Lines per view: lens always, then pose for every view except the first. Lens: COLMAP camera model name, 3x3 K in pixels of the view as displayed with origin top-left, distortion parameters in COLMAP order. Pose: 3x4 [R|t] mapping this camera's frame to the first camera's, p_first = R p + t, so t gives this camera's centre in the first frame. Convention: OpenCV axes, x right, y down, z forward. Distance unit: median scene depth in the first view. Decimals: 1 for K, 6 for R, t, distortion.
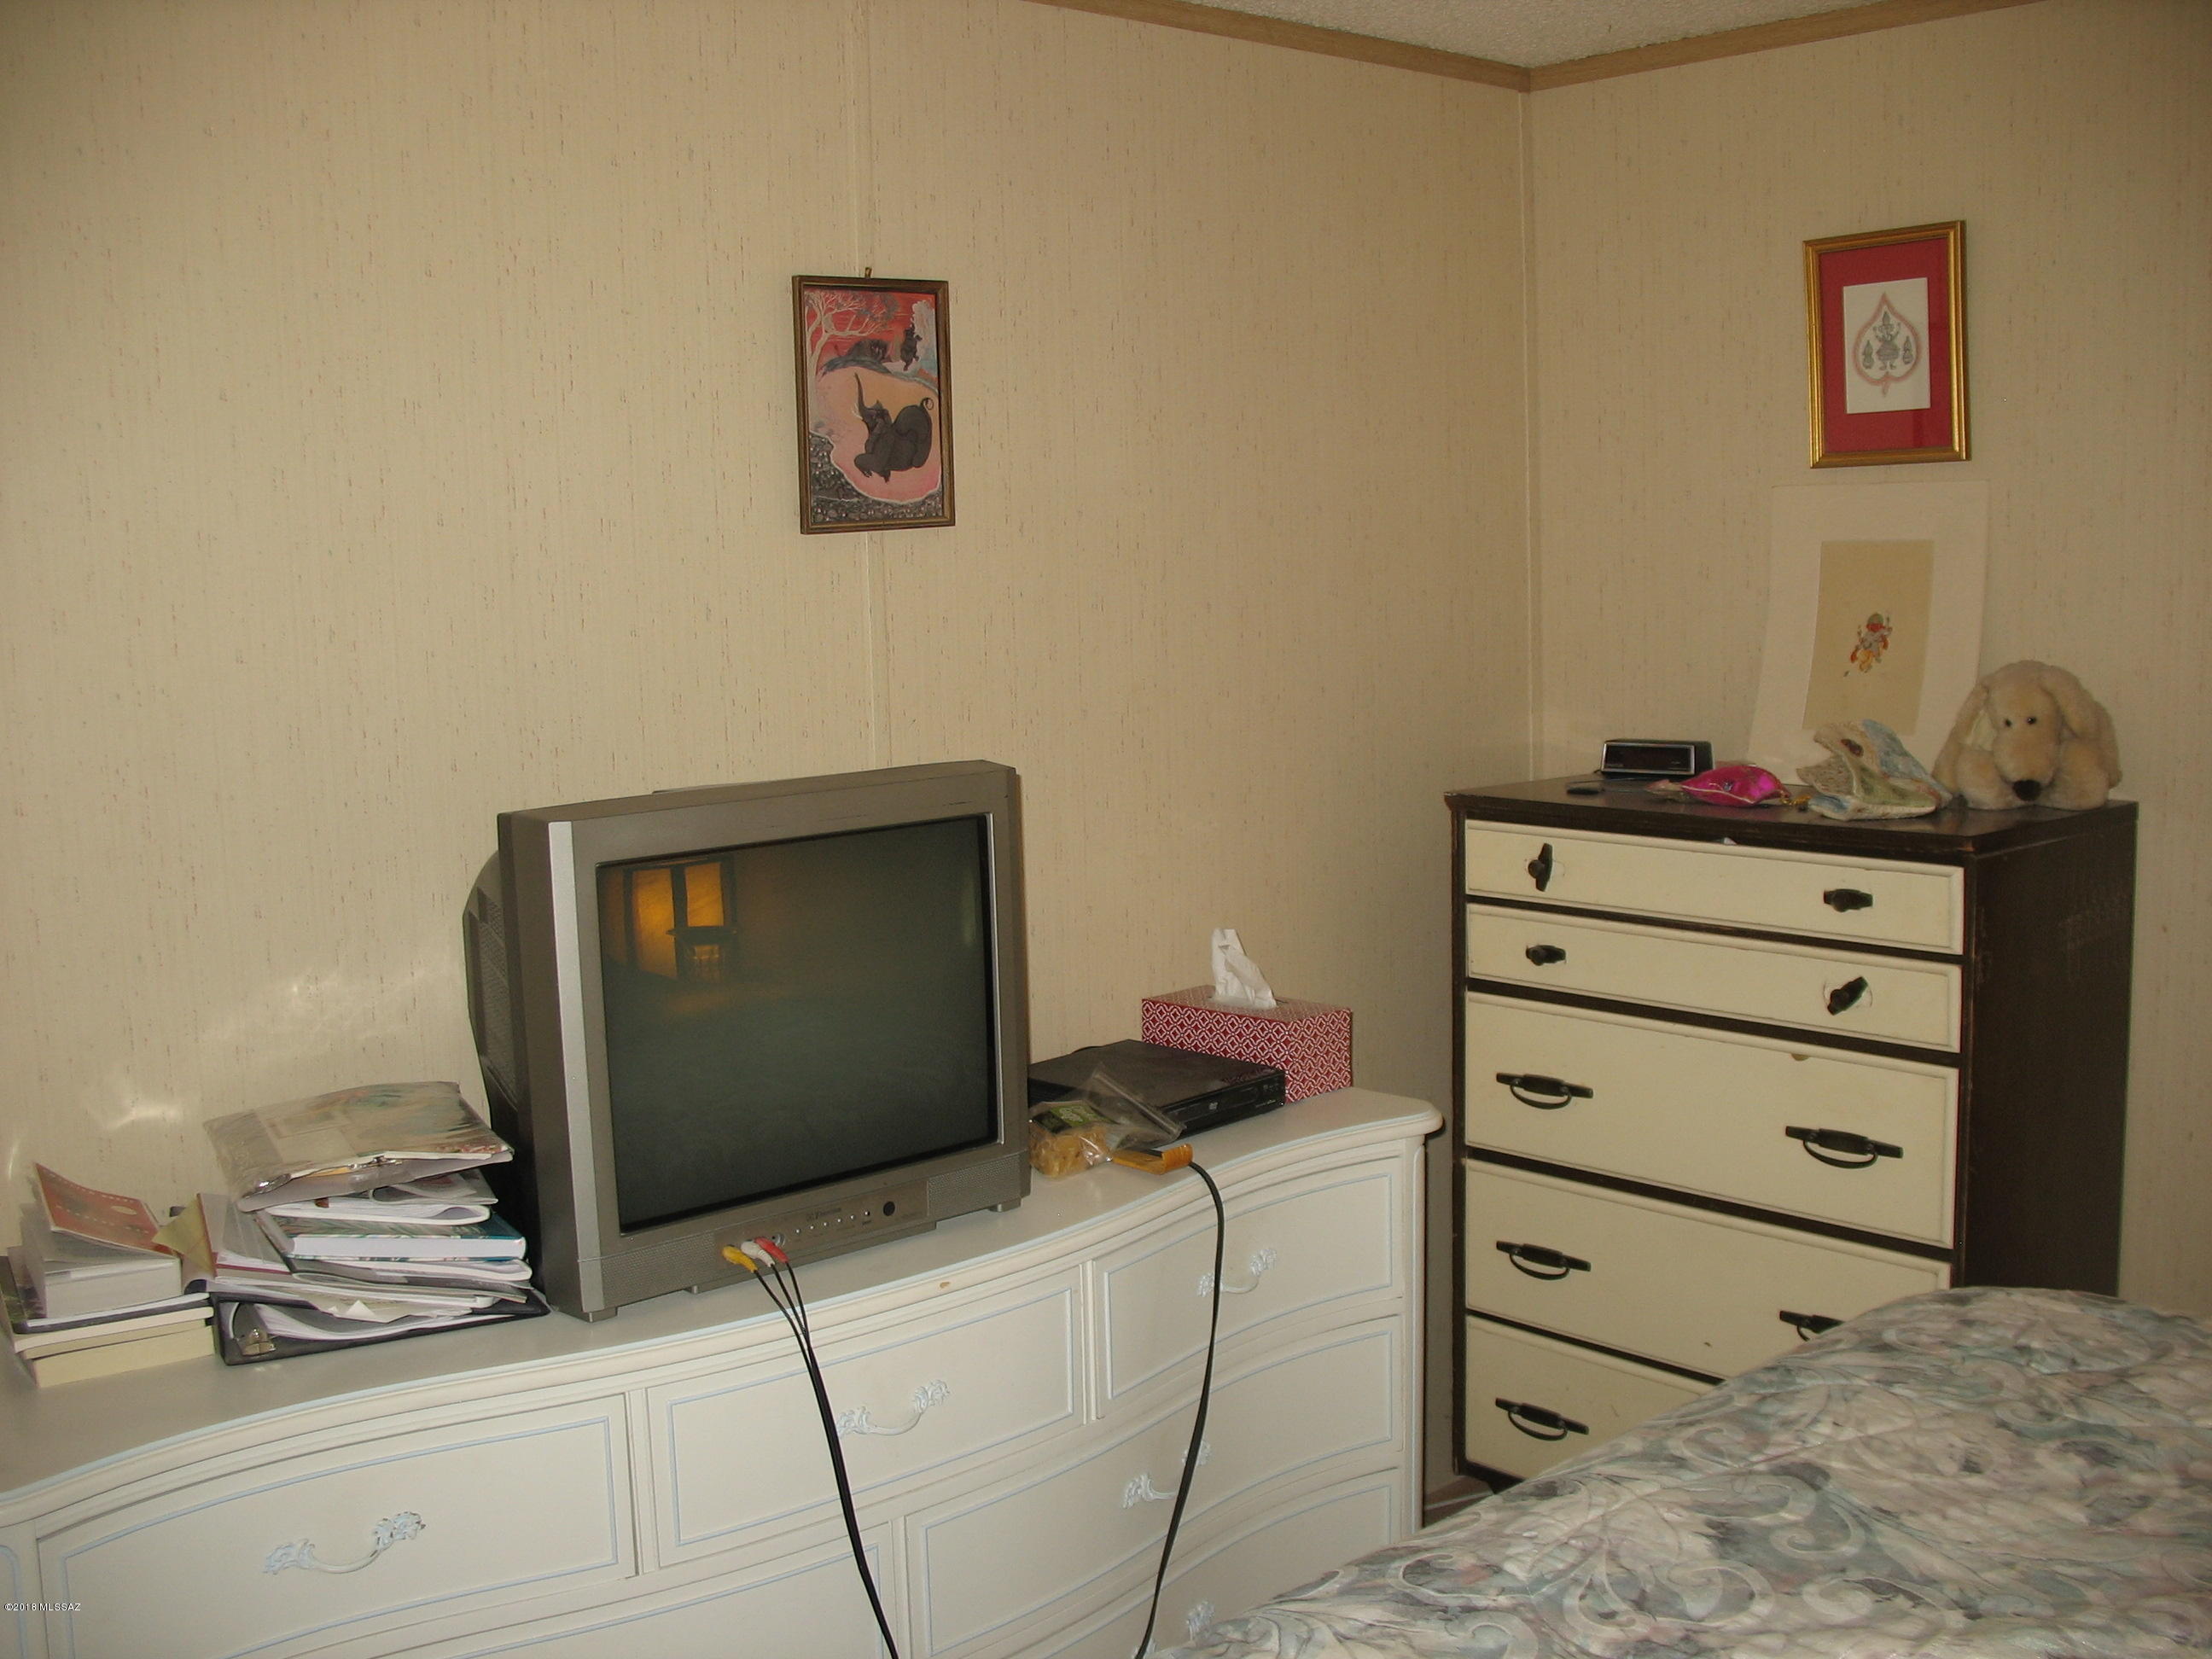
lens RADIAL K [[2304.0, 0, 1107.6], [0, 2304.0, 860.8], [0, 0, 1]] dist [-0.194517, 0.202918]
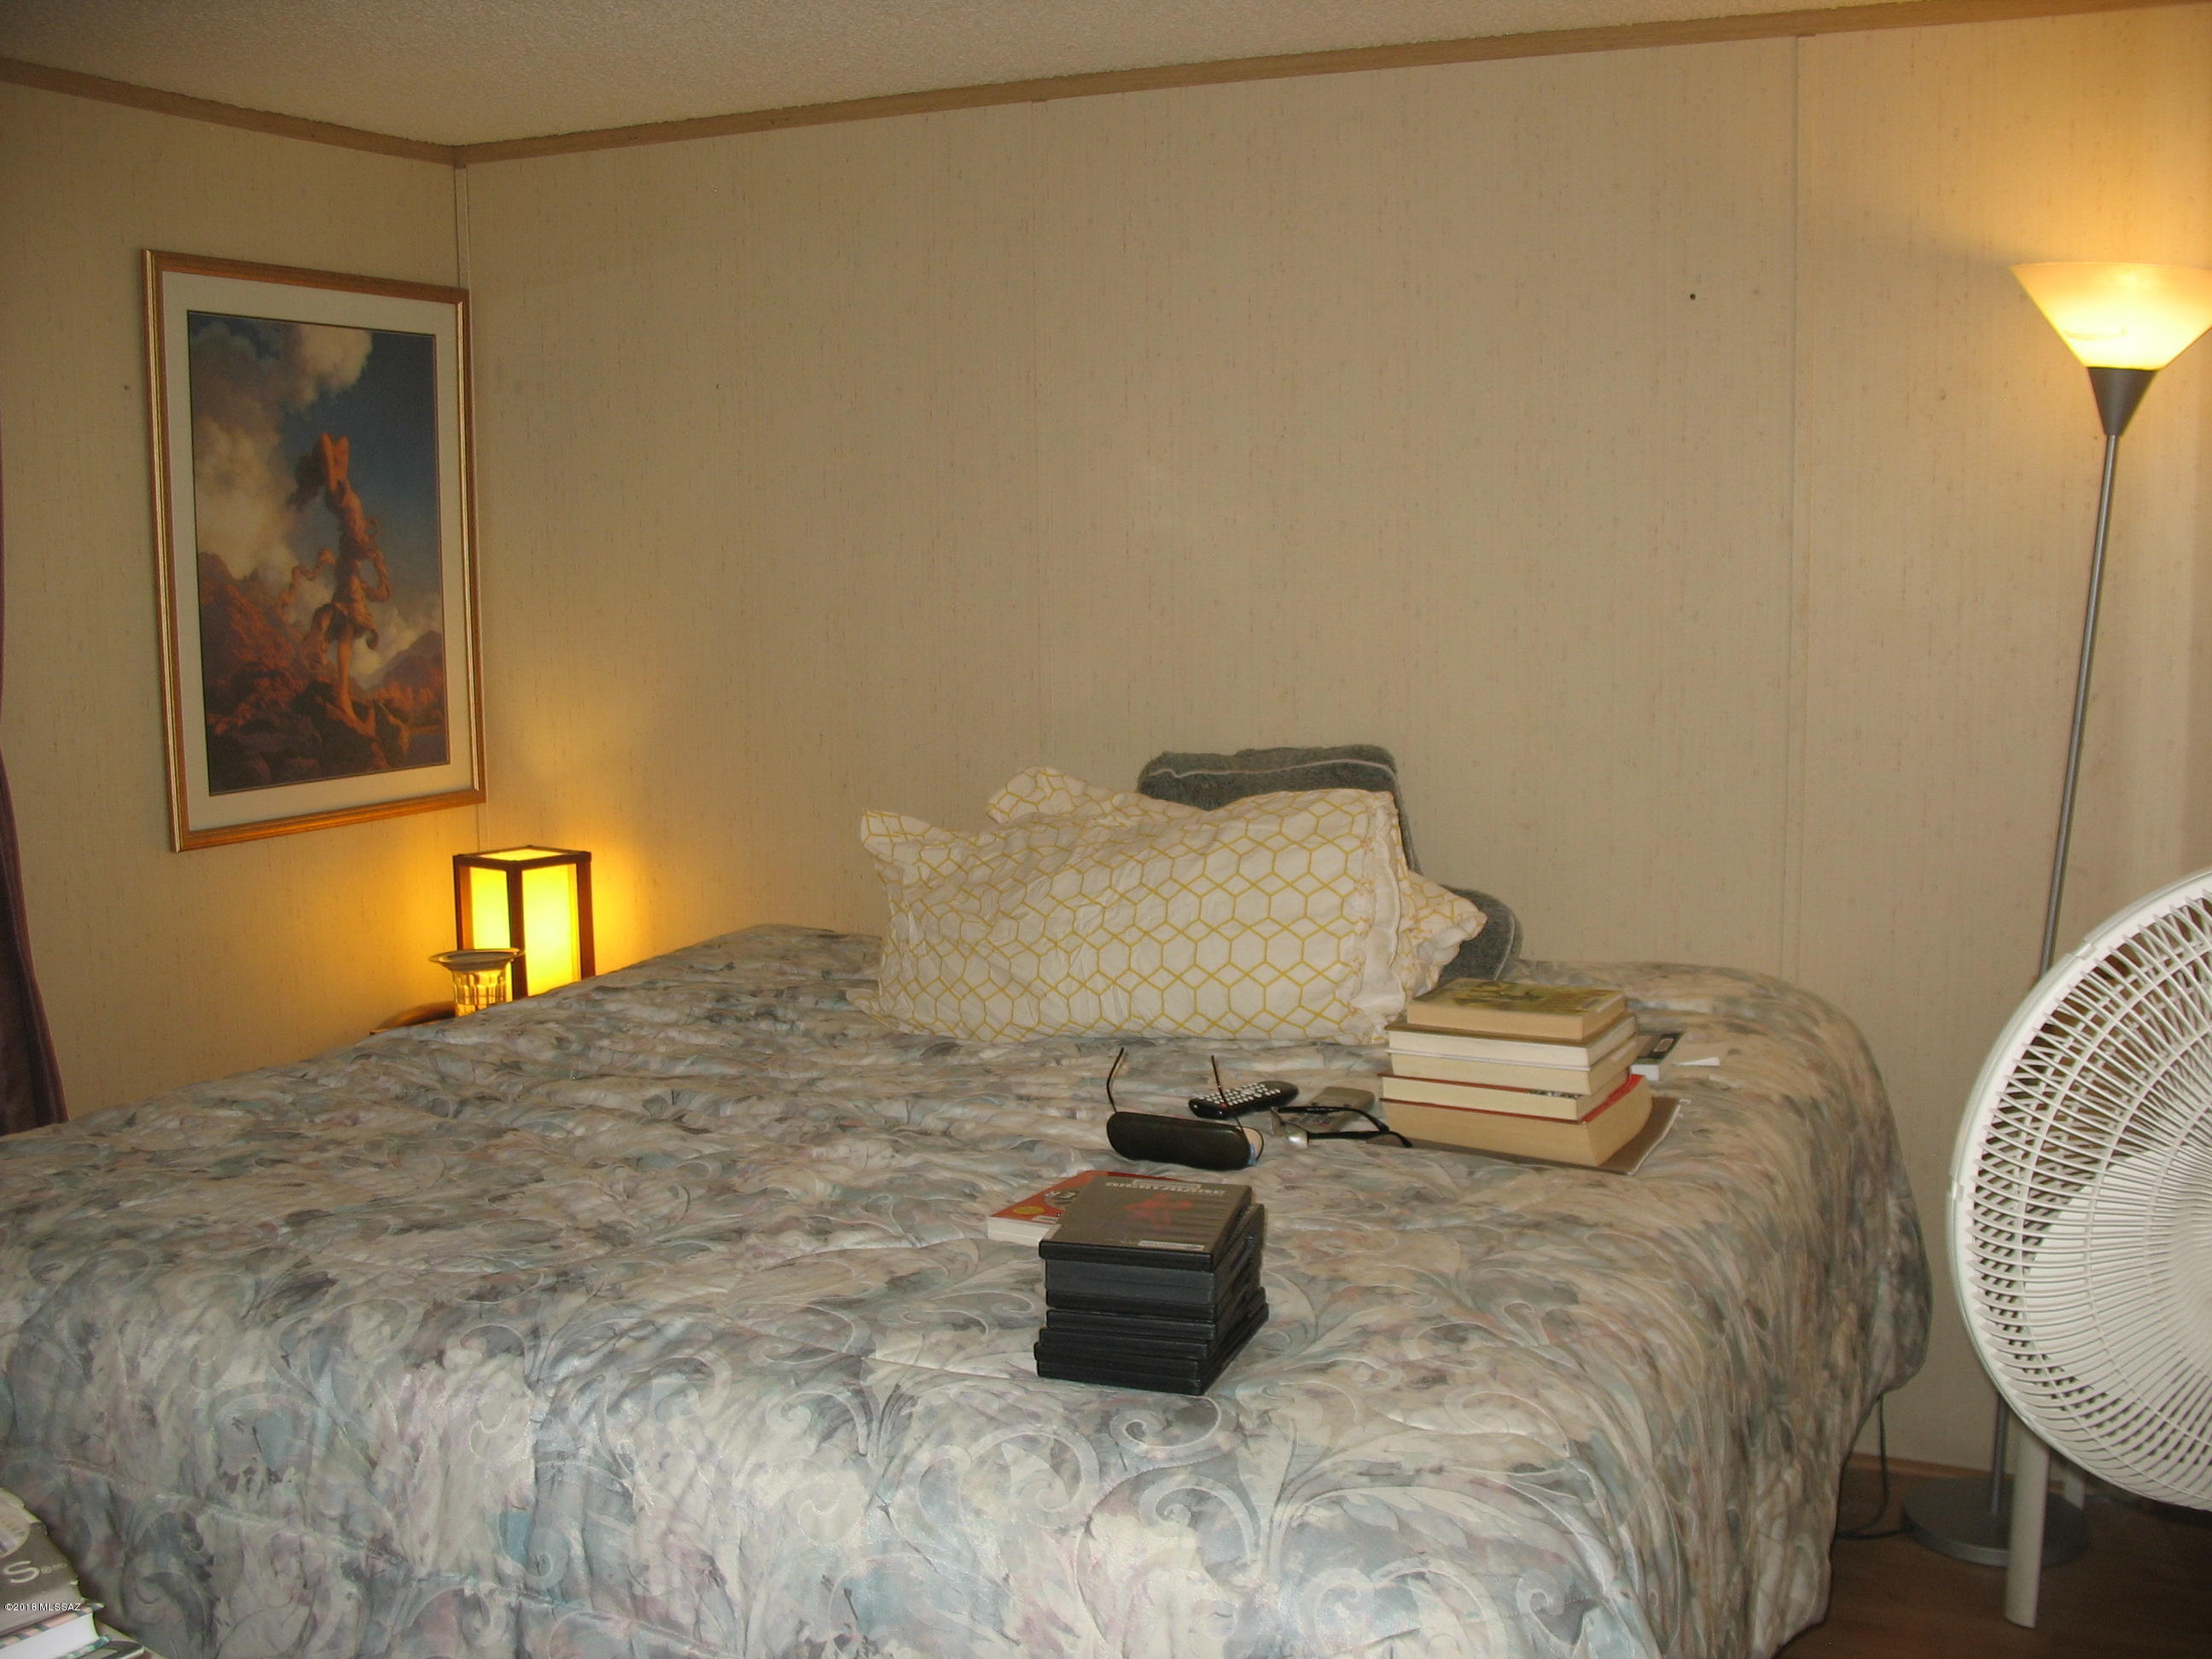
lens RADIAL K [[2304.0, 0, 1107.6], [0, 2304.0, 860.8], [0, 0, 1]] dist [-0.194517, 0.202918]
pose [[-0.397744, -0.111876, 0.910650, -1.106904], [0.135539, 0.974483, 0.178917, -0.115494], [-0.907430, 0.194591, -0.372432, 1.033544]]
